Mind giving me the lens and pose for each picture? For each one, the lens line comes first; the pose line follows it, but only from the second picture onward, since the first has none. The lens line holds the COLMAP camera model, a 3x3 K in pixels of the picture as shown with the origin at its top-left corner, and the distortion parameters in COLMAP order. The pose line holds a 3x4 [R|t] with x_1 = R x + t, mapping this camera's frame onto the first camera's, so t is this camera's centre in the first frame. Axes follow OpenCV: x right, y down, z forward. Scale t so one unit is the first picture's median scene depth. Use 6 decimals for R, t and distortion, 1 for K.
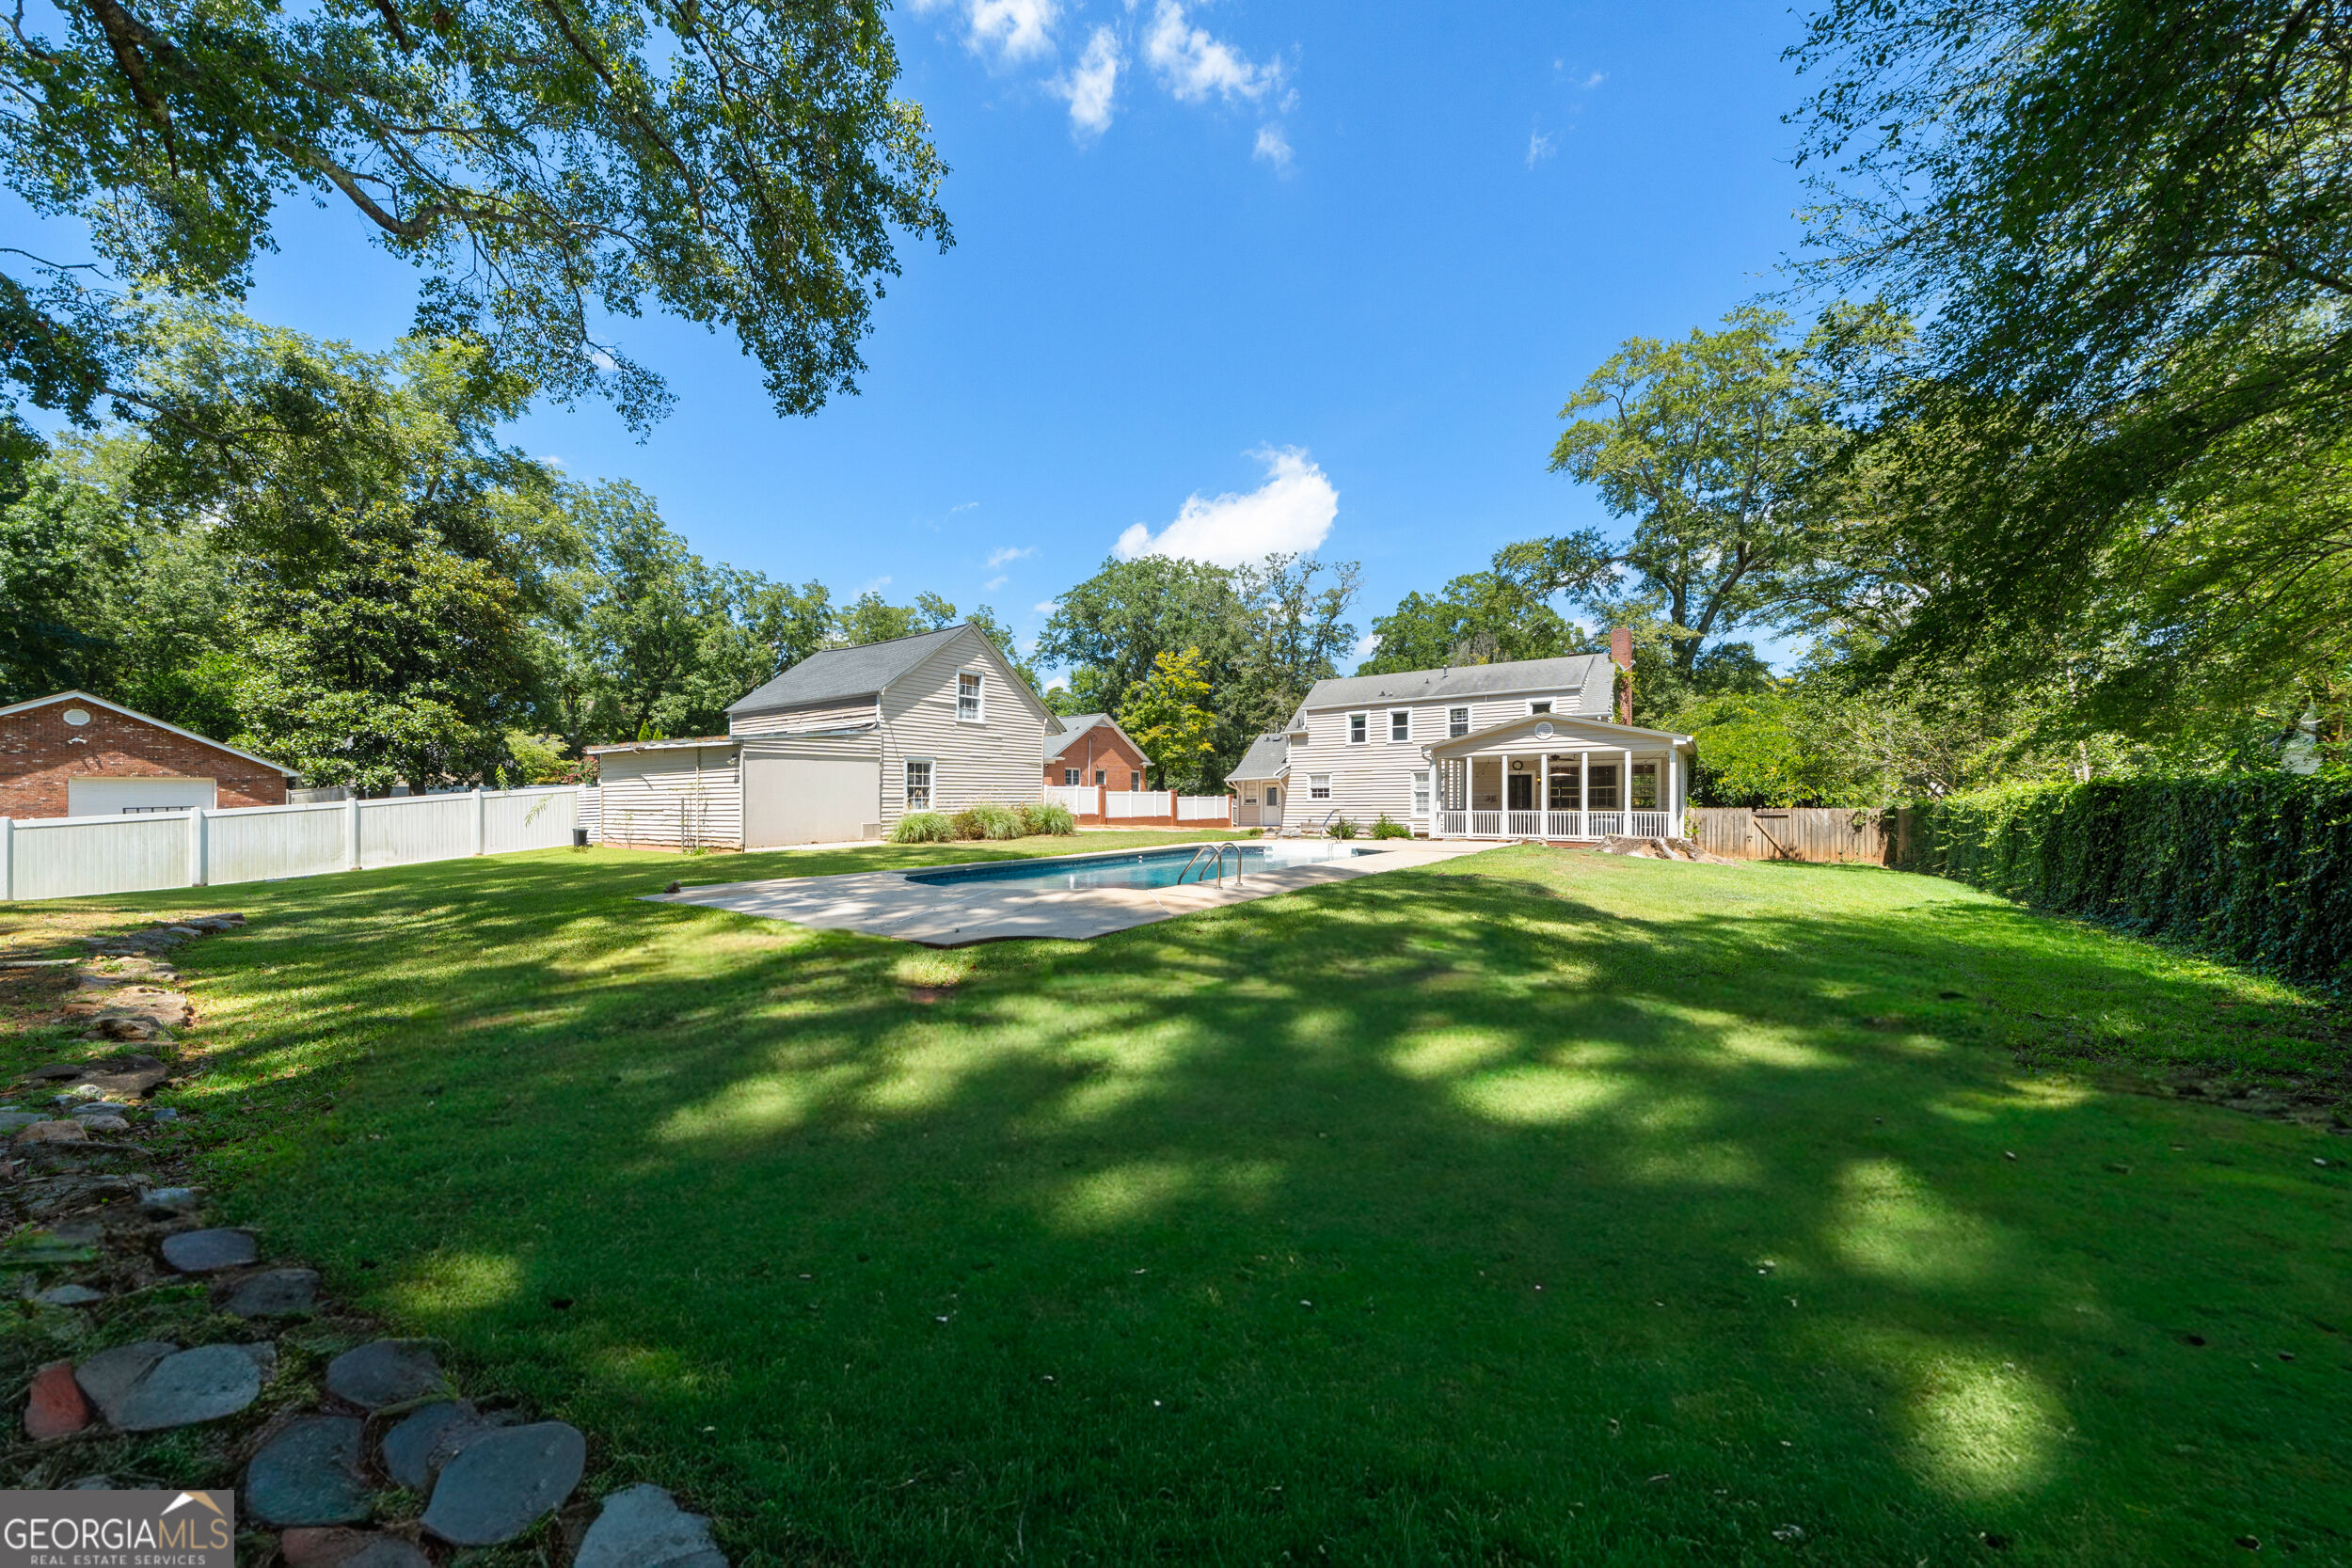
lens RADIAL K [[805.3, 0, 1148.9], [0, 805.3, 839.4], [0, 0, 1]] dist [-0.003787, -0.000305]
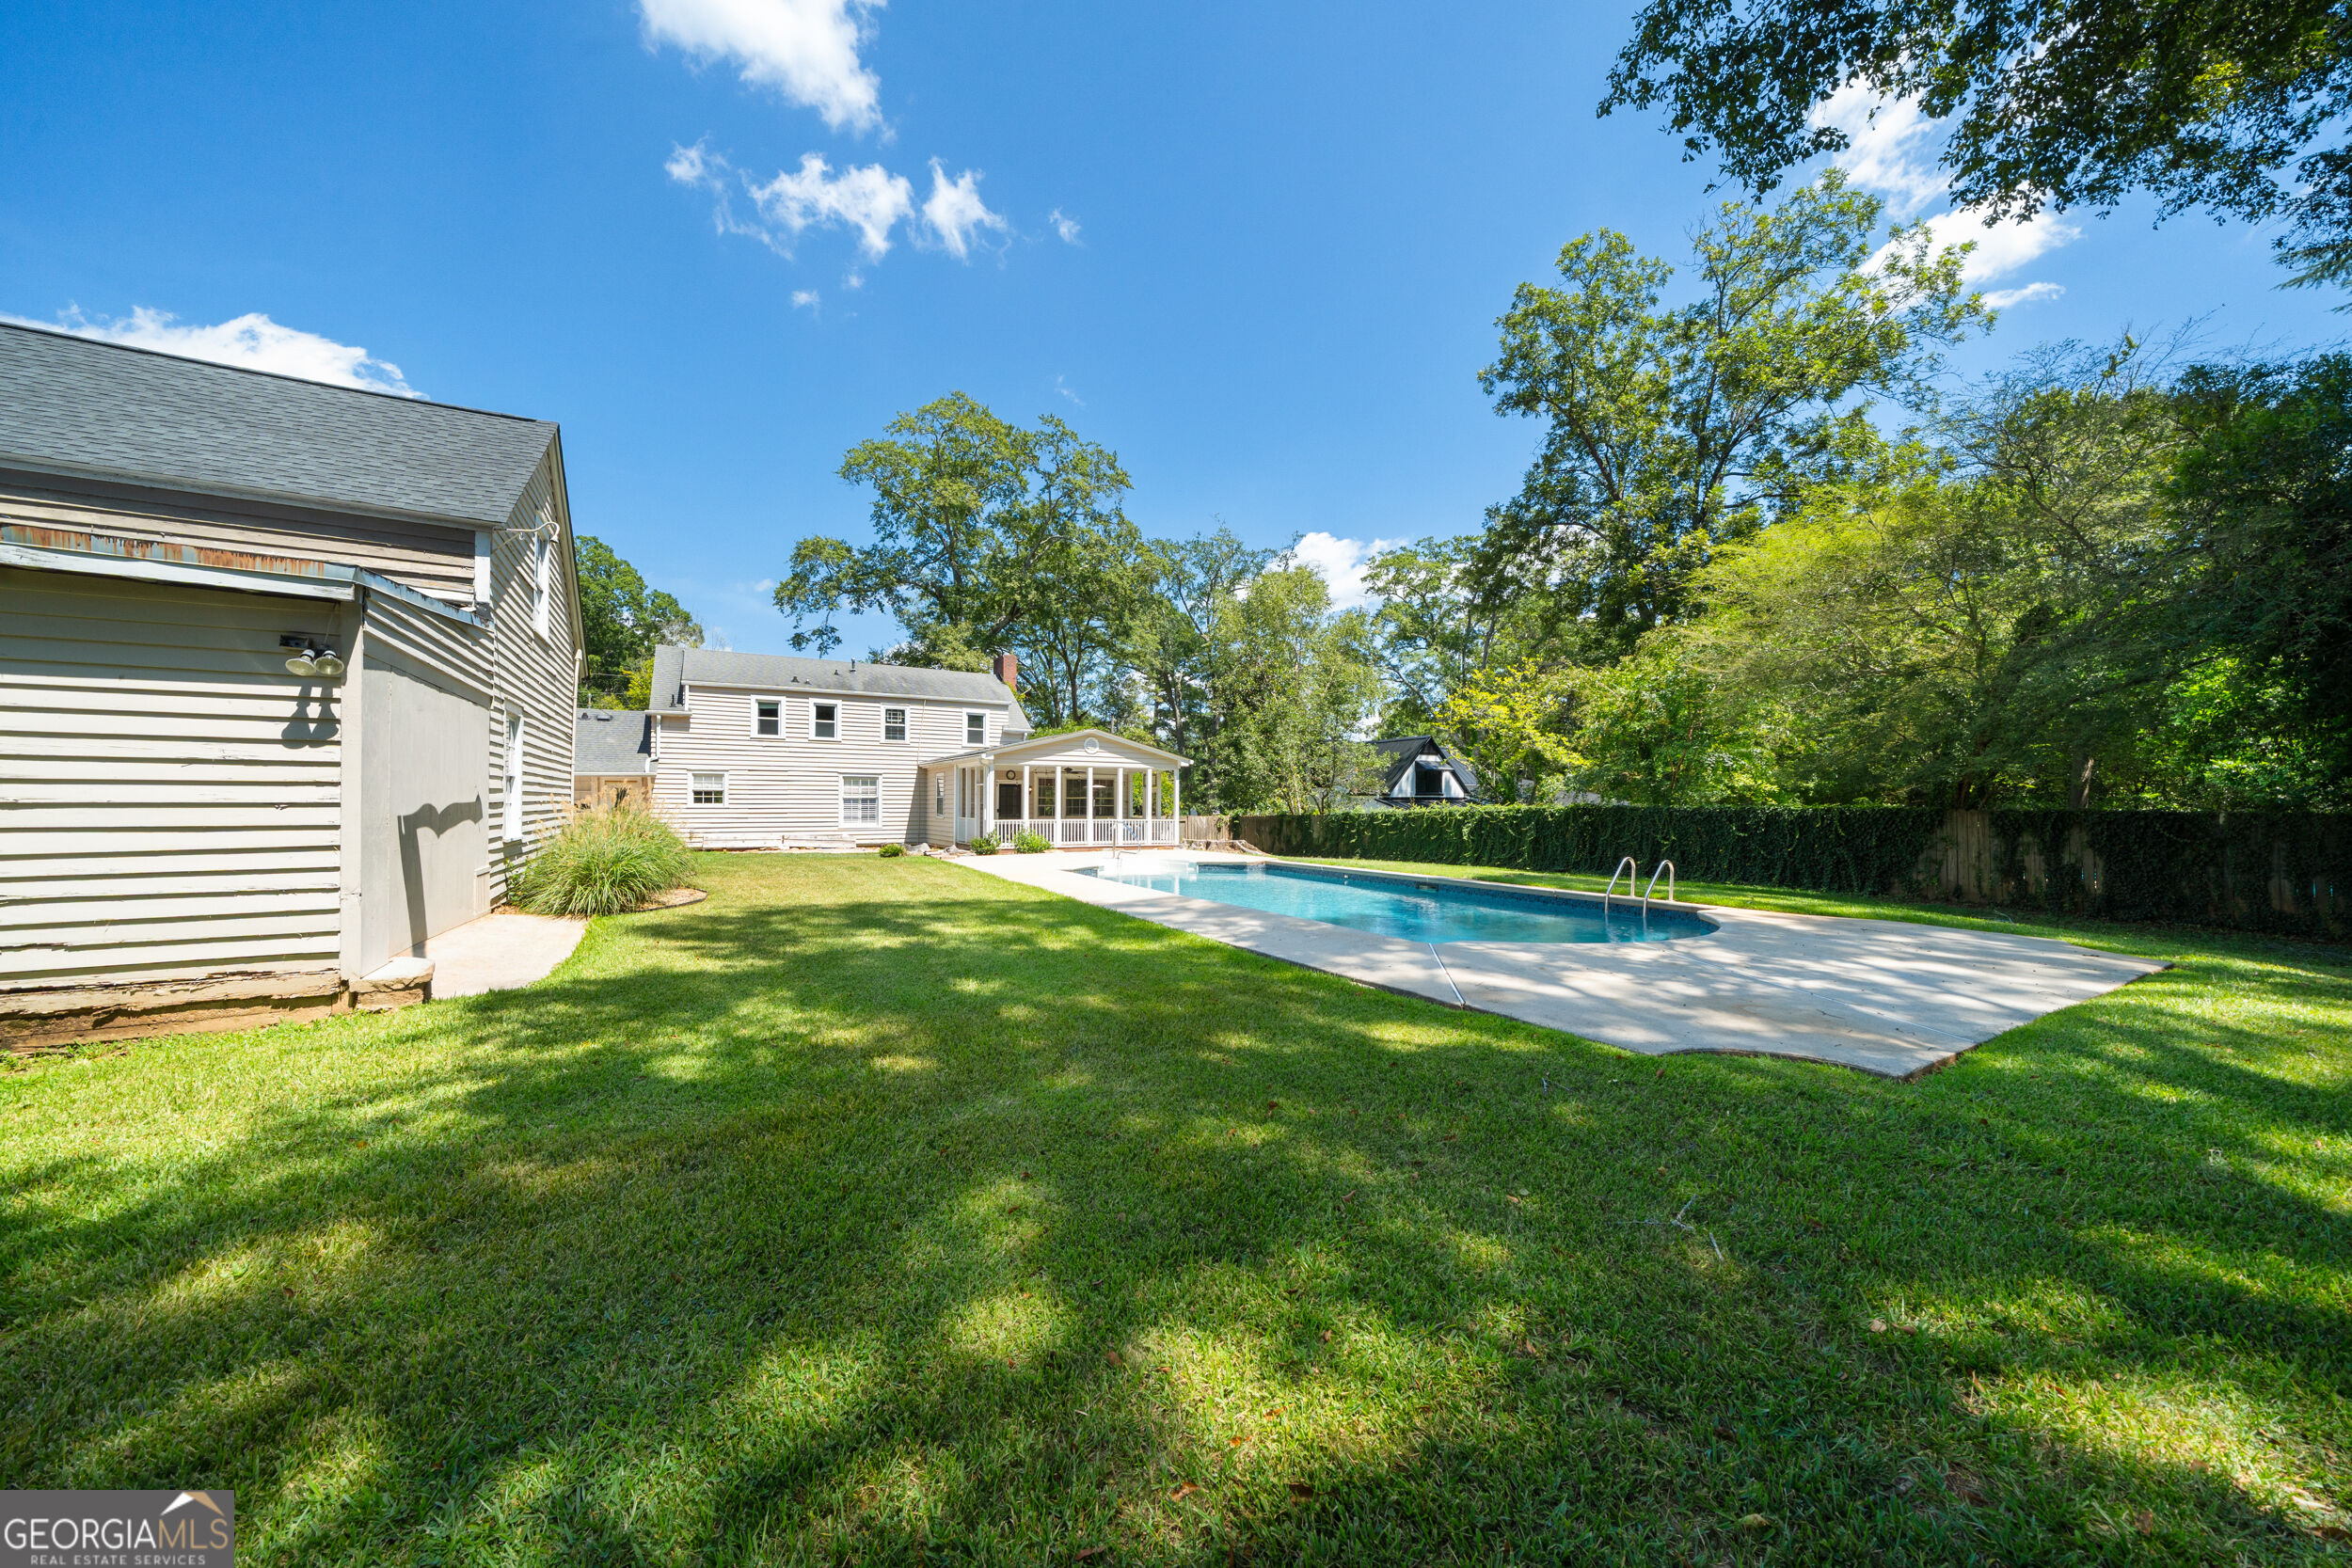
lens RADIAL K [[805.3, 0, 1173.5], [0, 805.3, 808.4], [0, 0, 1]] dist [-0.003787, -0.000305]
pose [[0.415194, 0.002466, 0.909729, -0.321771], [0.037832, 0.999084, -0.019975, -0.017984], [-0.908946, 0.042711, 0.414721, 0.328982]]
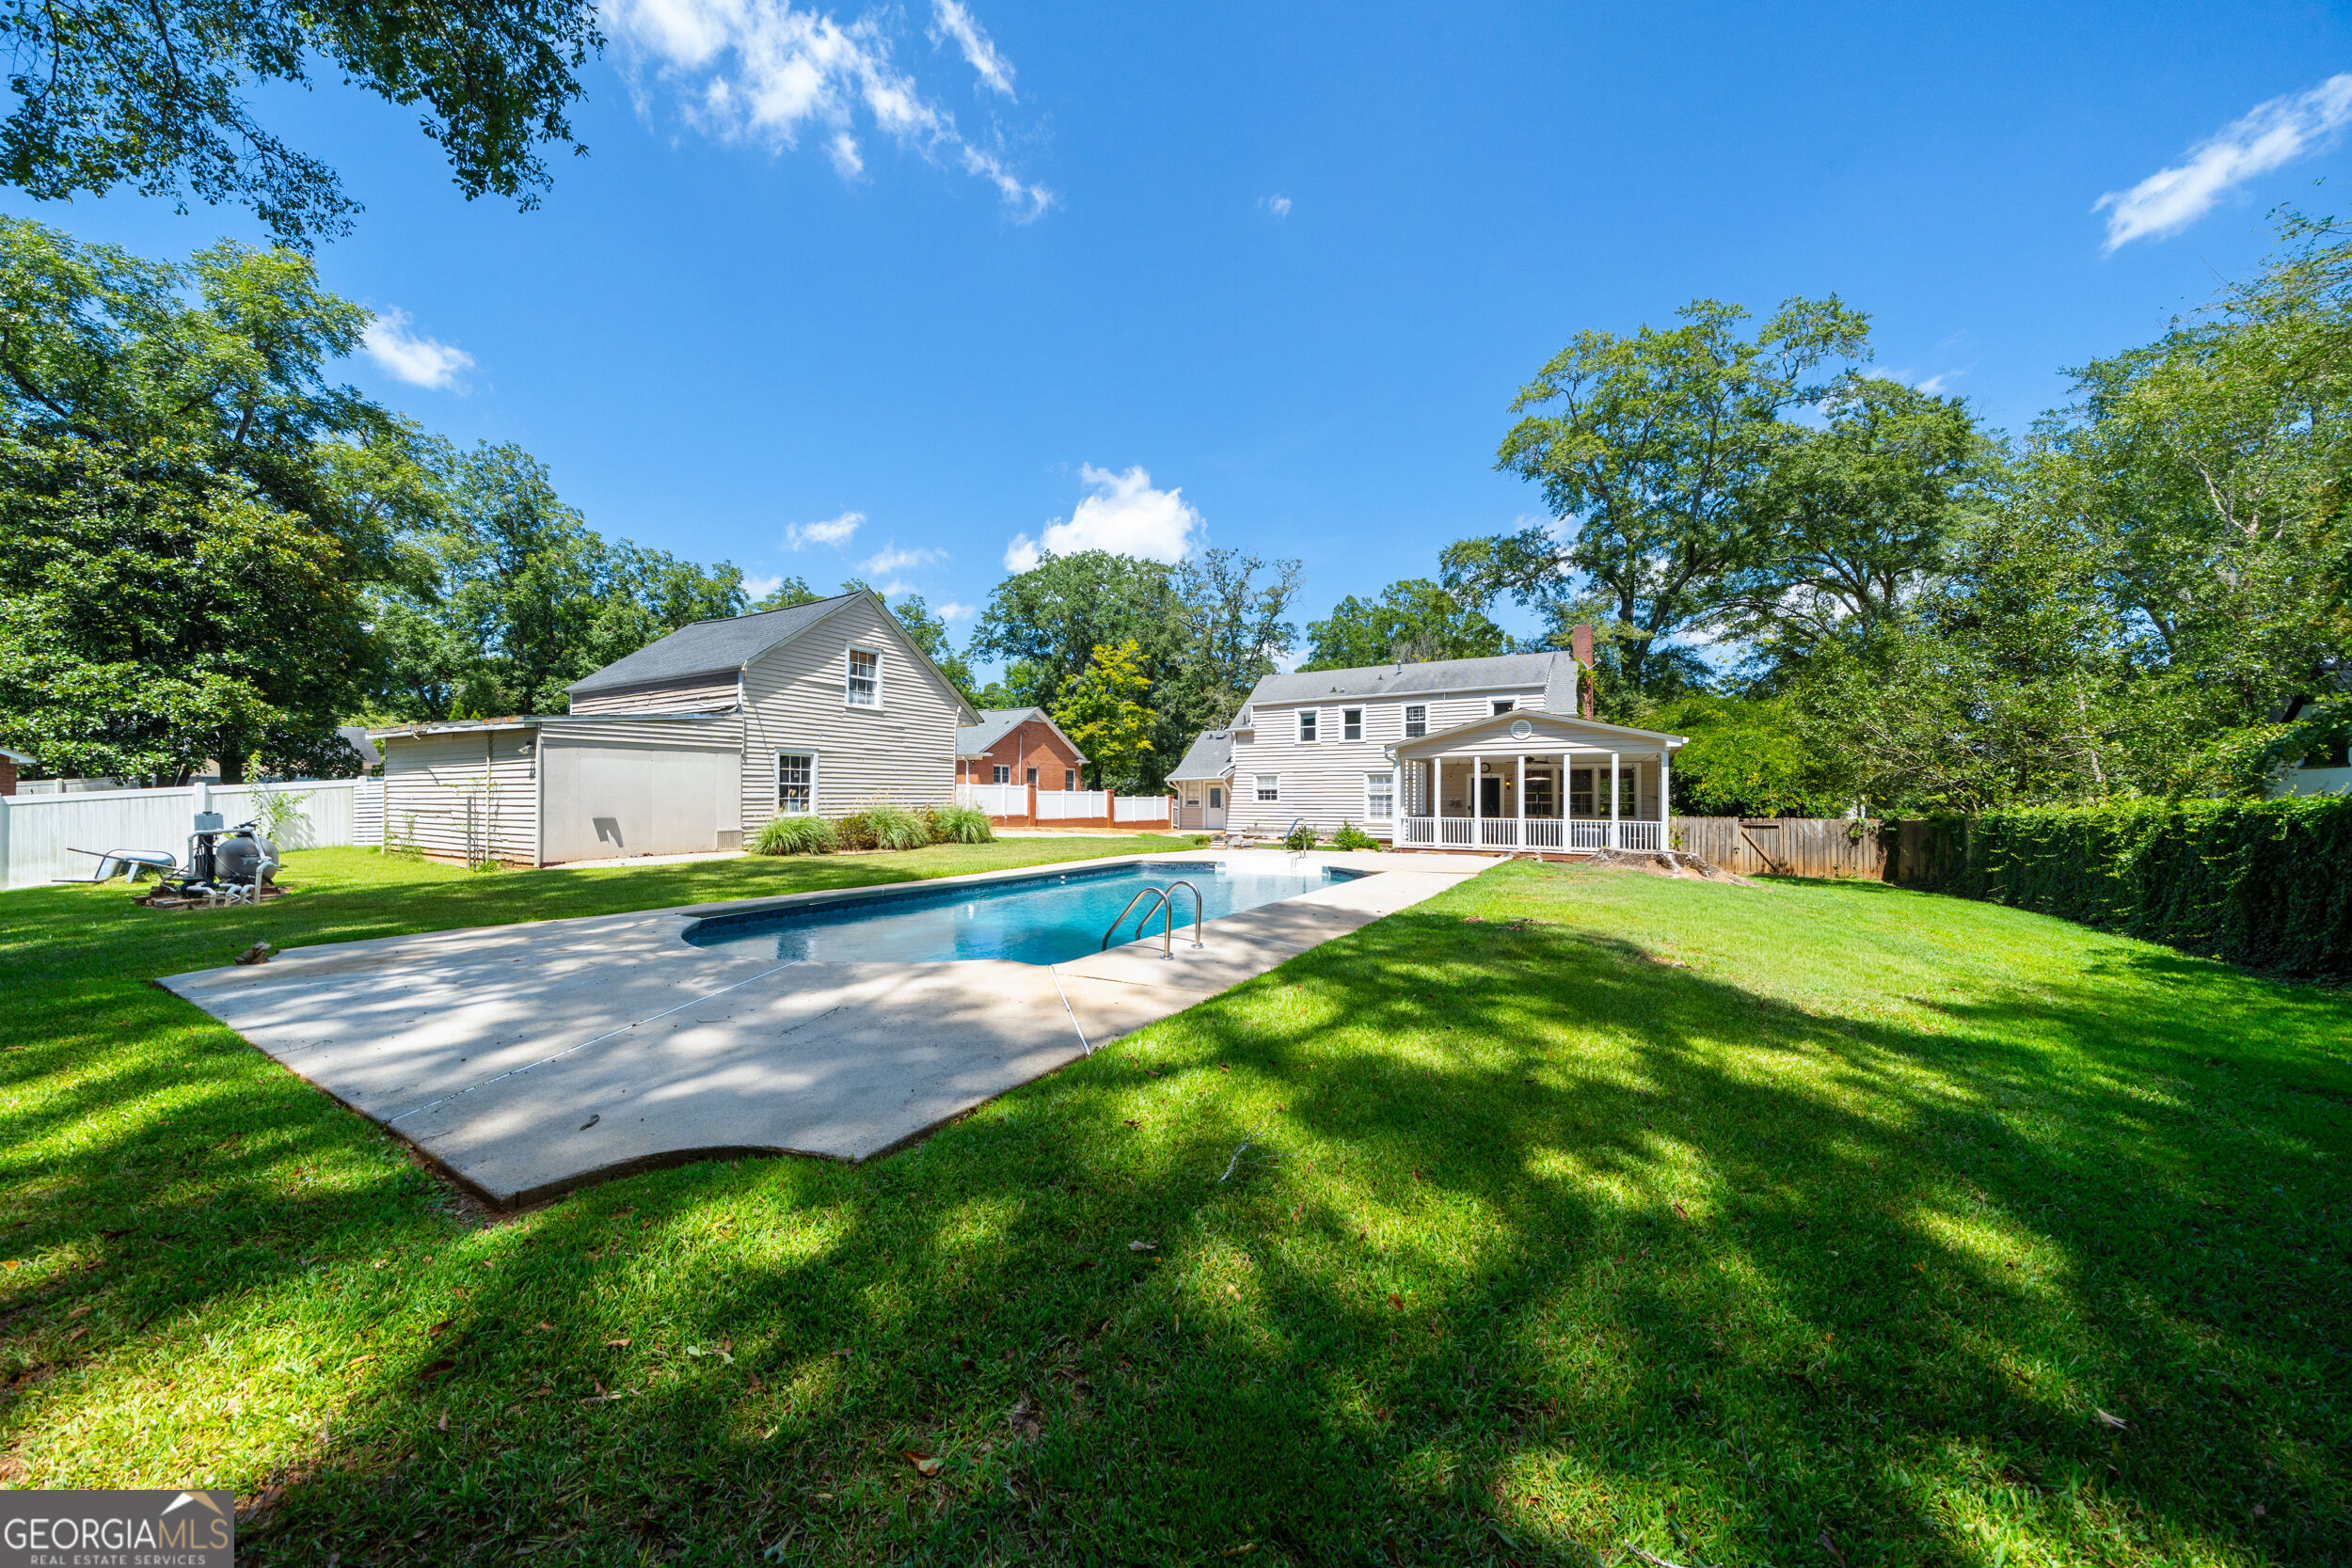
lens RADIAL K [[805.3, 0, 1144.9], [0, 805.3, 804.4], [0, 0, 1]] dist [-0.003787, -0.000305]
pose [[0.997412, 0.008782, 0.071365, 0.007857], [-0.005785, 0.999097, -0.042087, -0.008392], [-0.071670, 0.041565, 0.996562, 0.100889]]
